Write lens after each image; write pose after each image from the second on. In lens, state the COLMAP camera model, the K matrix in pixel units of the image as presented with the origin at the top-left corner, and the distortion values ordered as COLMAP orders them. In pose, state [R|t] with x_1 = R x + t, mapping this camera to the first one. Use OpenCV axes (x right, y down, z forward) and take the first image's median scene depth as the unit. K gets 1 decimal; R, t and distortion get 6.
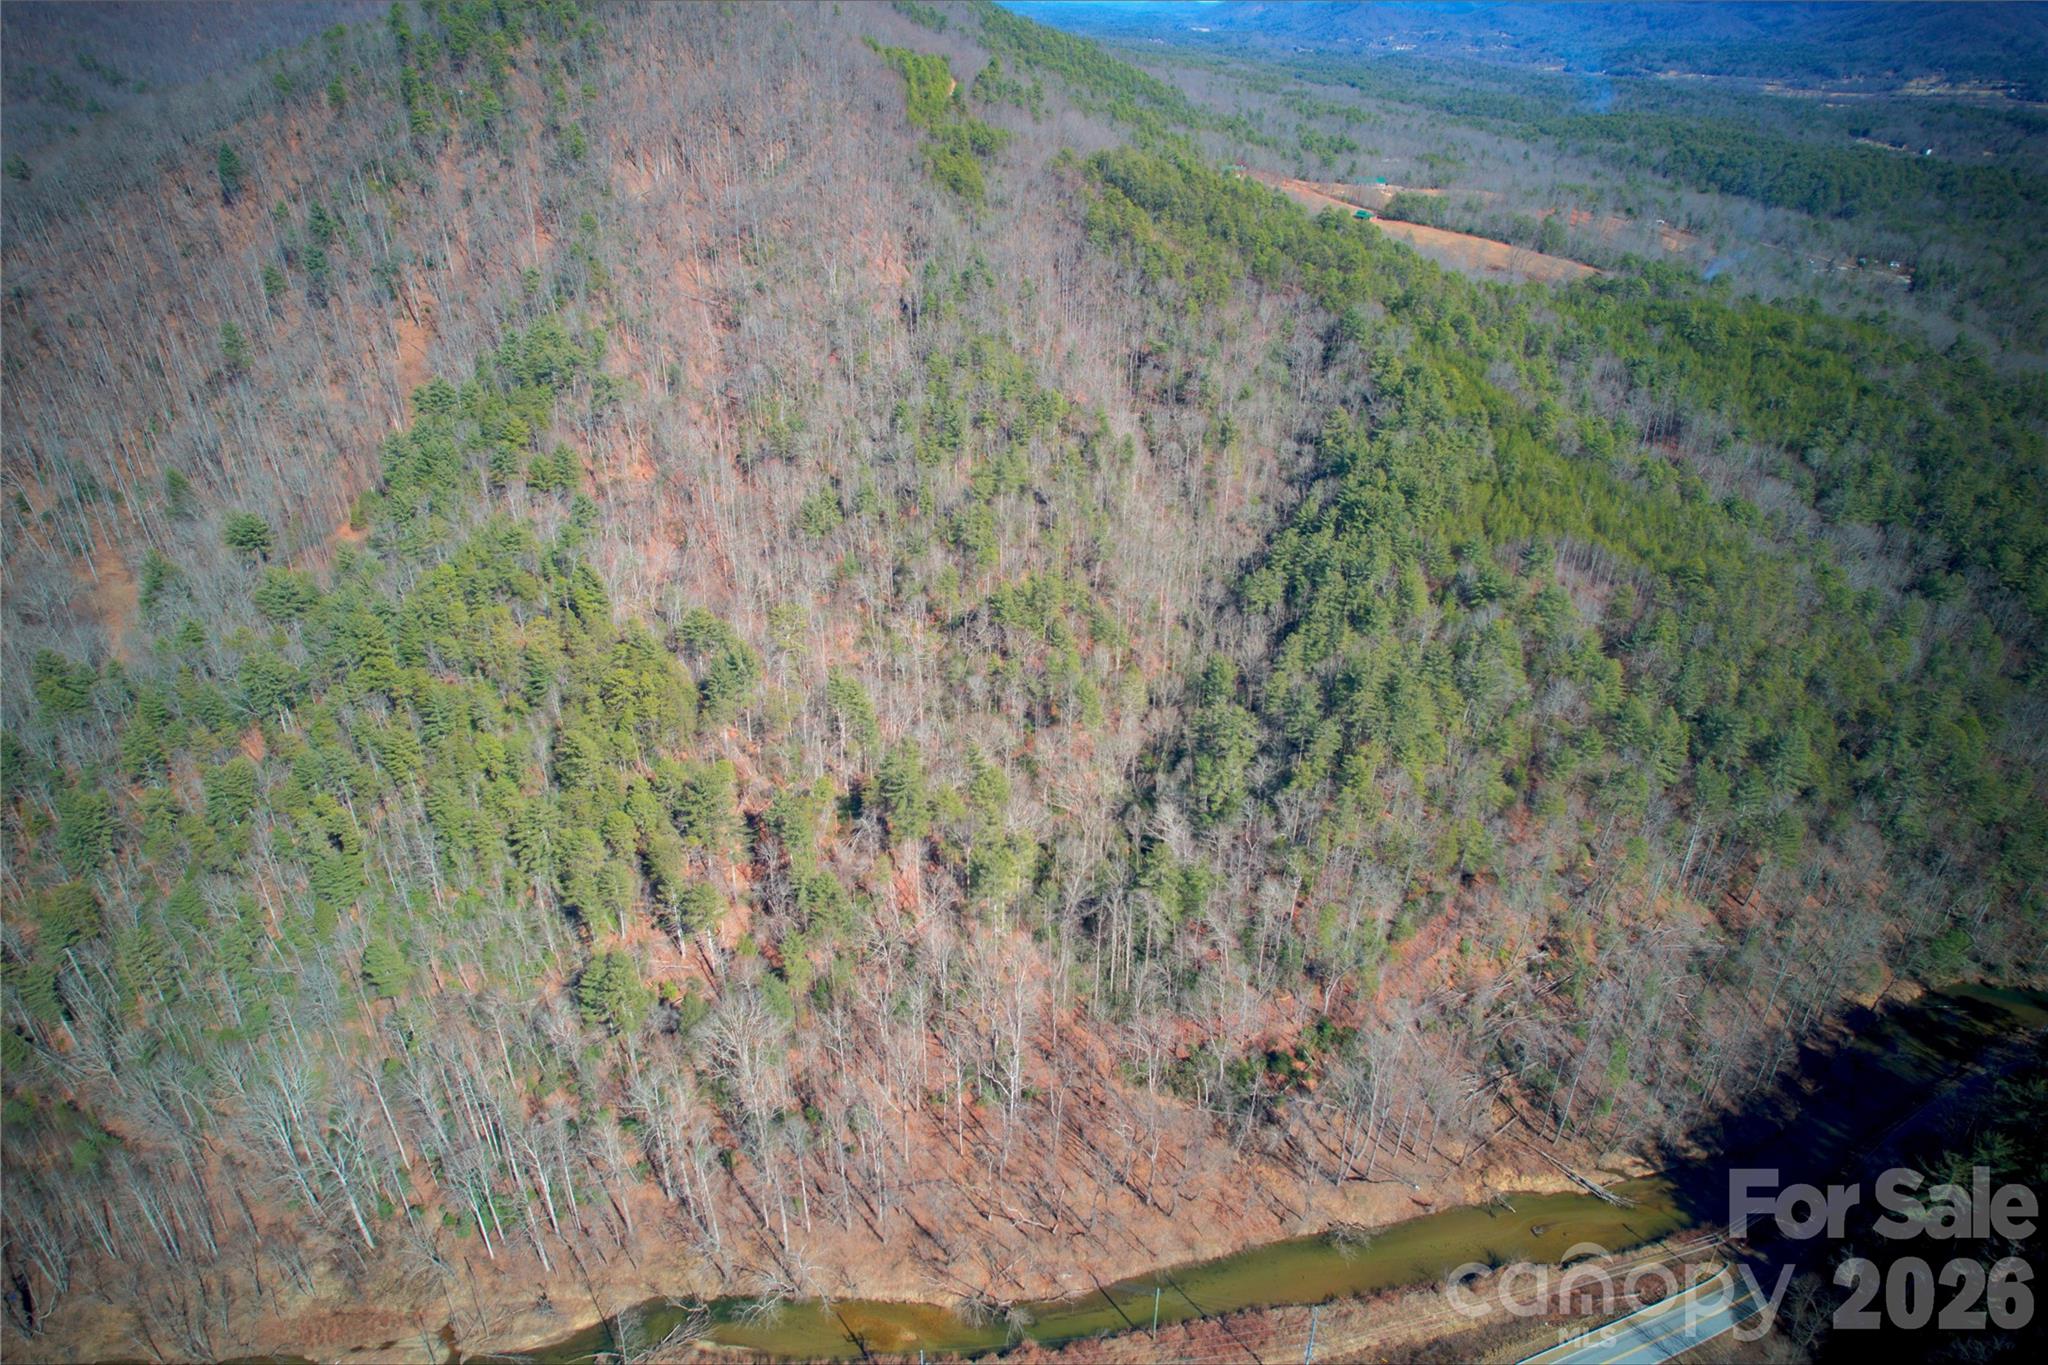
lens RADIAL K [[1317.9, 0, 1024.0], [0, 1317.9, 682.5], [0, 0, 1]] dist [-0.096274, 0.092372]
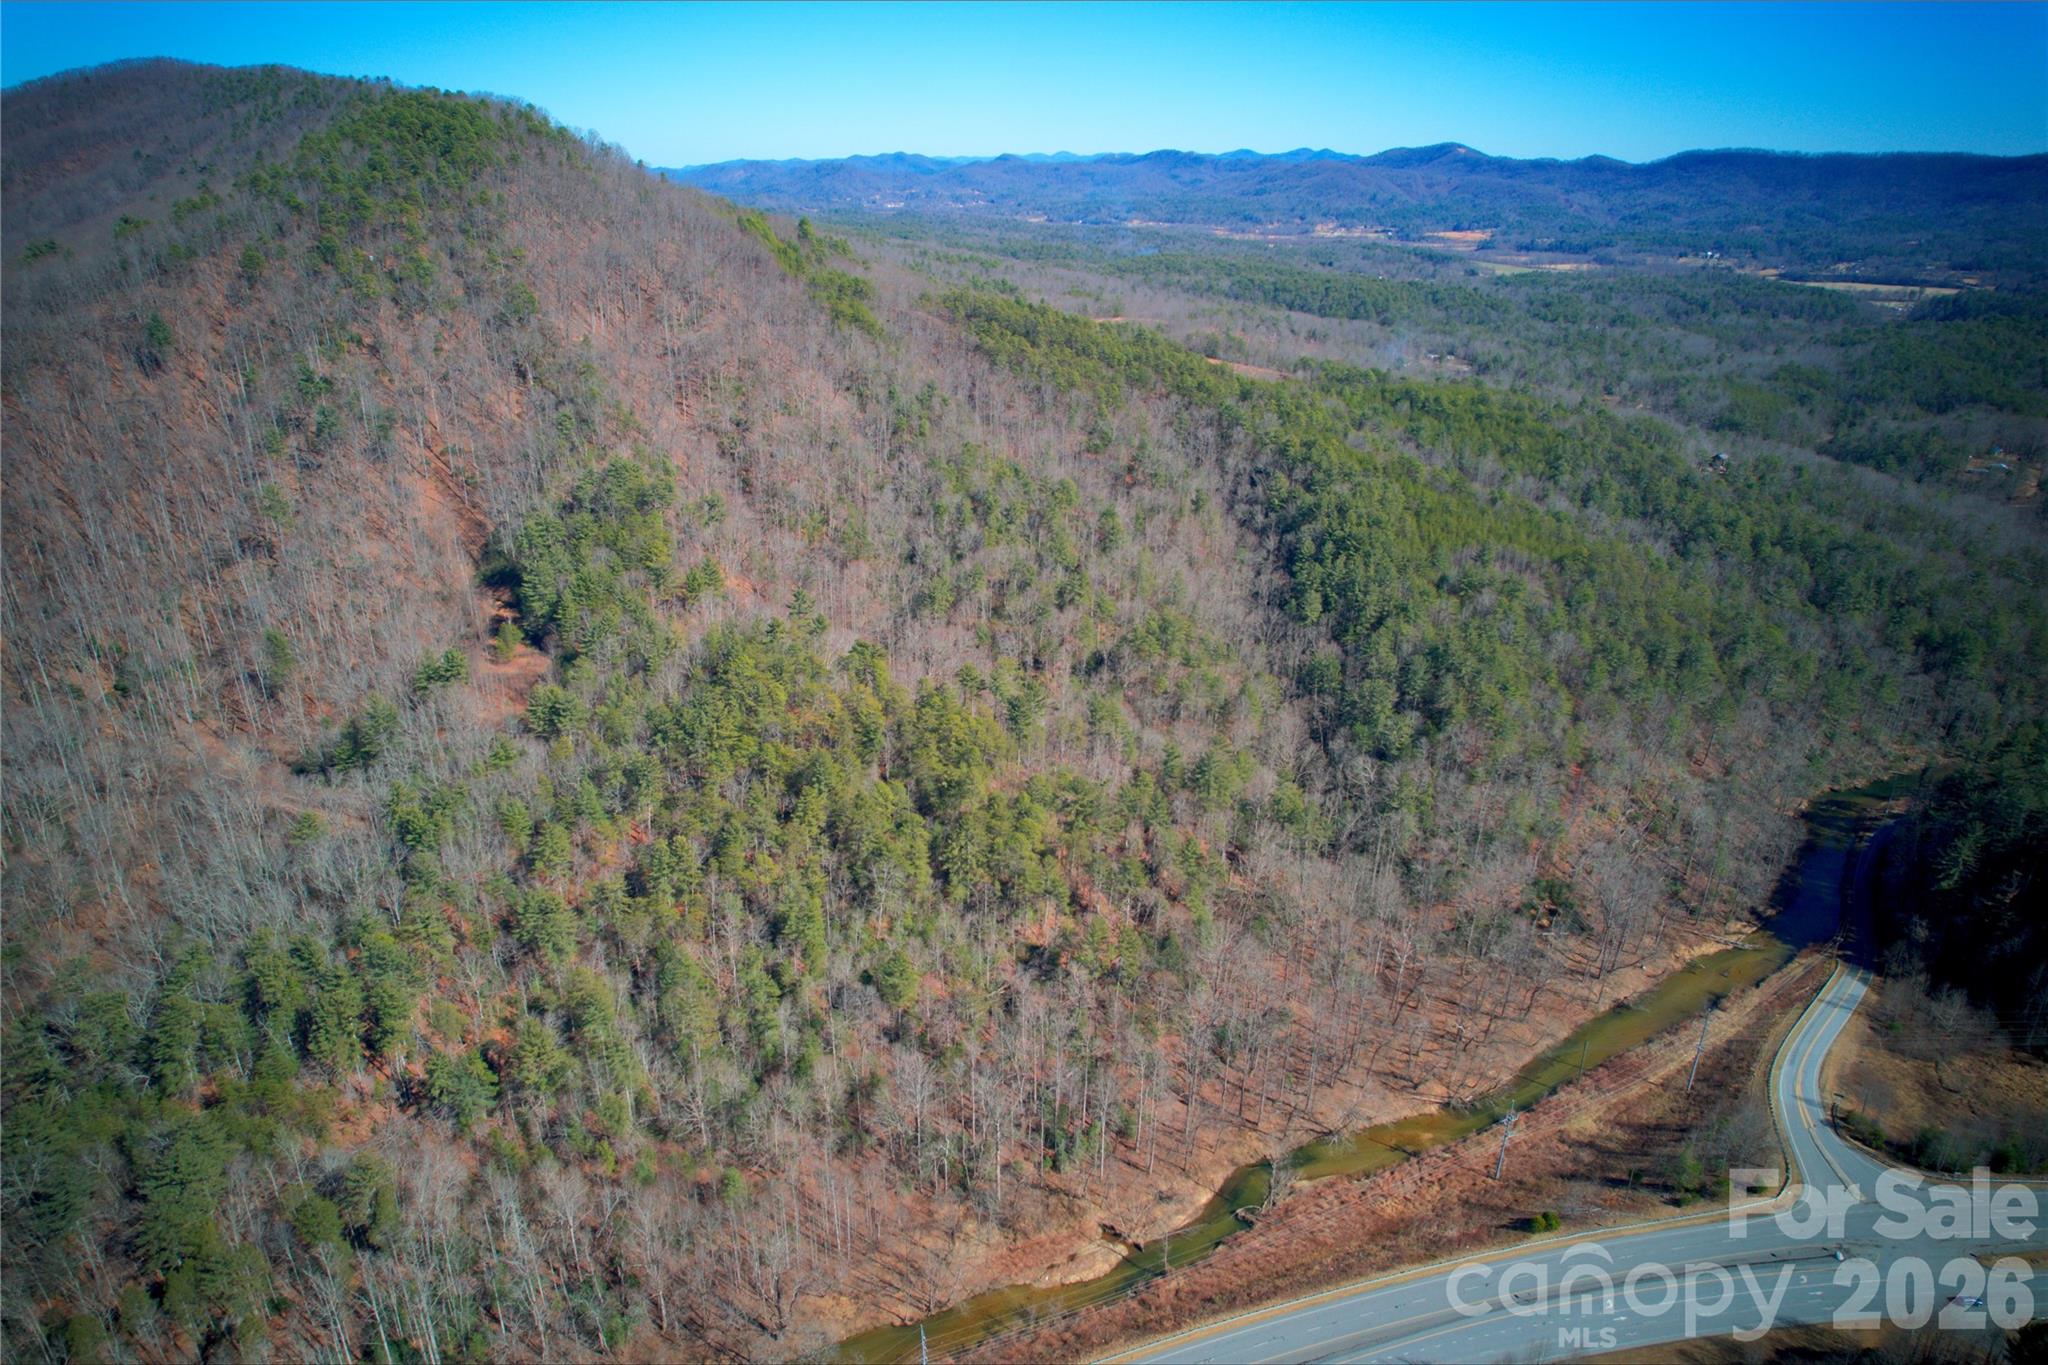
lens RADIAL K [[1316.3, 0, 1019.9], [0, 1316.3, 675.3], [0, 0, 1]] dist [-0.081310, 0.074124]
pose [[0.929828, -0.136186, 0.341868, -0.499997], [0.173888, 0.981344, -0.082020, 0.047135], [-0.324321, 0.135711, 0.936162, -0.096087]]
